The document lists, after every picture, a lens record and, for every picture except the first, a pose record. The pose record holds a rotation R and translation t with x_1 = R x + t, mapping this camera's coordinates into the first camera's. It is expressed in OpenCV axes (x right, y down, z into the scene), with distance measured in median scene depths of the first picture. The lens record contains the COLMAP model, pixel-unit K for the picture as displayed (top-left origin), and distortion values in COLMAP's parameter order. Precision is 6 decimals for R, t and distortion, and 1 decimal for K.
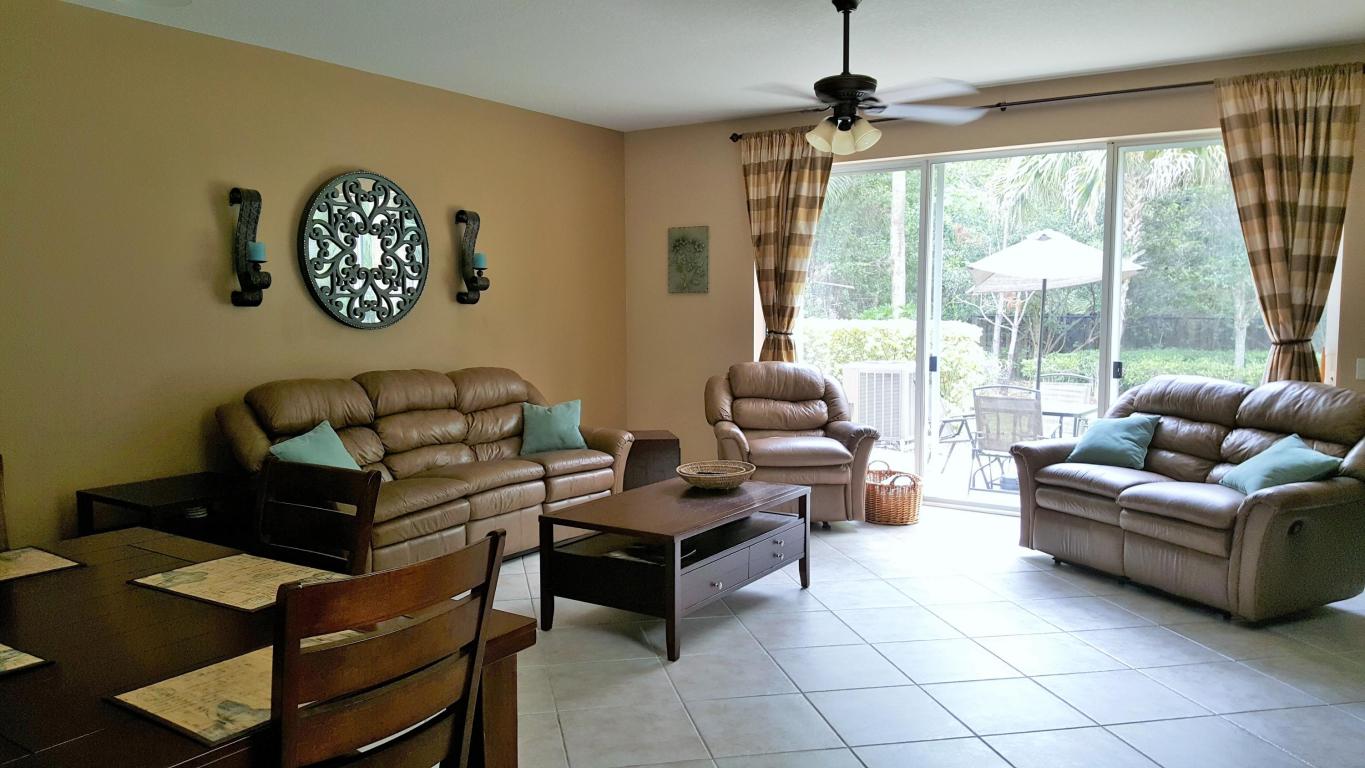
lens RADIAL K [[984.2, 0, 657.9], [0, 984.2, 377.2], [0, 0, 1]] dist [0.079489, -0.120864]
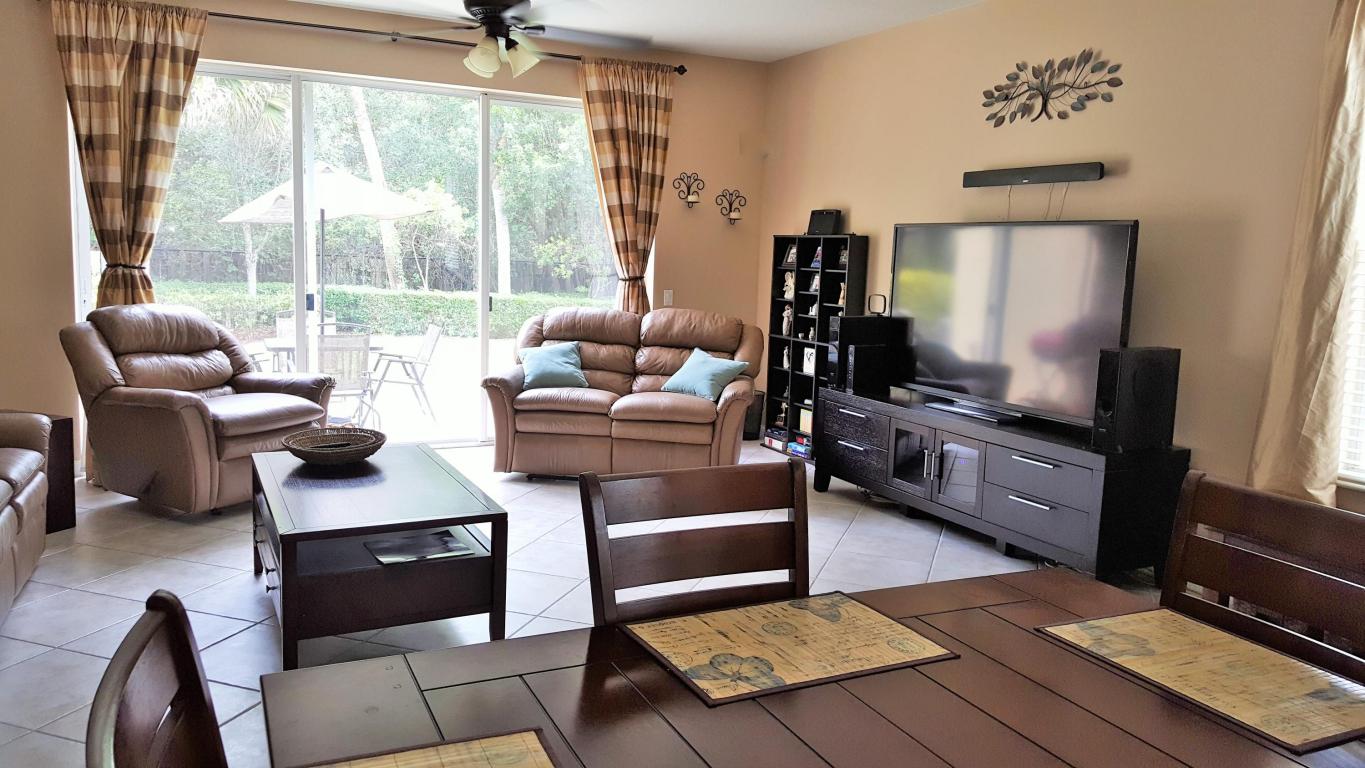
lens RADIAL K [[984.2, 0, 657.9], [0, 984.2, 377.2], [0, 0, 1]] dist [0.079489, -0.120864]
pose [[0.507965, -0.090635, 0.856596, -0.446985], [0.031960, 0.995747, 0.086406, -0.017041], [-0.860785, -0.016515, 0.508701, 0.317349]]
